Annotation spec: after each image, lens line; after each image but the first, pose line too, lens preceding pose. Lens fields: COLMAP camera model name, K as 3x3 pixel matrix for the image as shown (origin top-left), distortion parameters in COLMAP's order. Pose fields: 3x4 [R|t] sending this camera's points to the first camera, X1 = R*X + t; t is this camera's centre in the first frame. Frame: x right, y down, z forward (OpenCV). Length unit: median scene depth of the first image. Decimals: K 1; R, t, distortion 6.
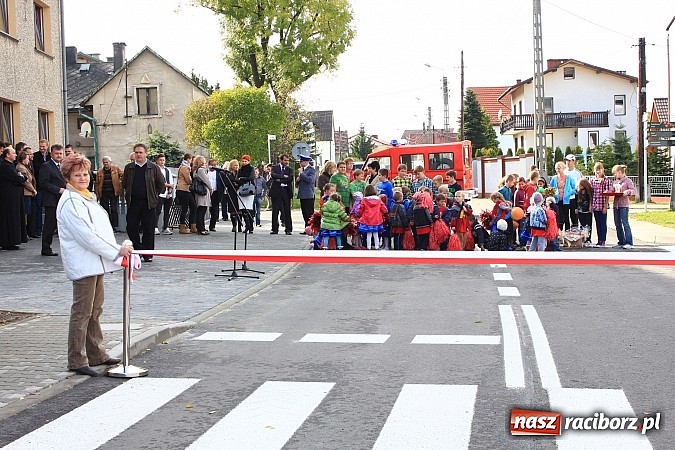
lens RADIAL K [[1190.8, 0, 293.6], [0, 1190.8, 224.6], [0, 0, 1]] dist [0.008048, 0.115522]
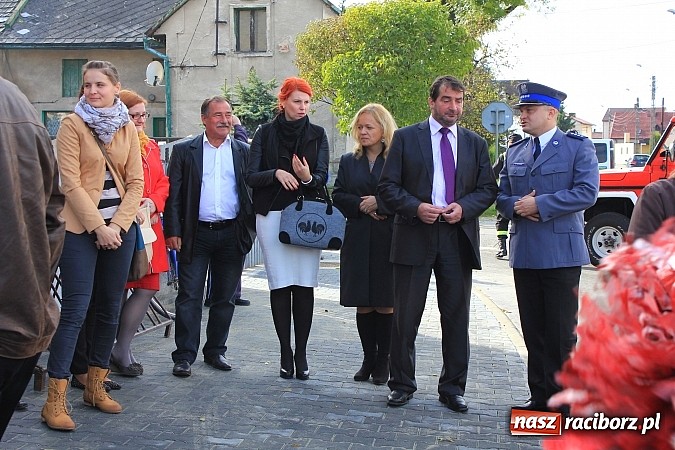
lens RADIAL K [[996.7, 0, 337.5], [0, 996.7, 225.0], [0, 0, 1]] dist [-0.022337, 0.040320]
pose [[0.989861, 0.046299, -0.134280, -0.003170], [-0.042008, 0.998517, 0.034620, -0.021729], [0.135684, -0.028628, 0.990338, 0.487957]]
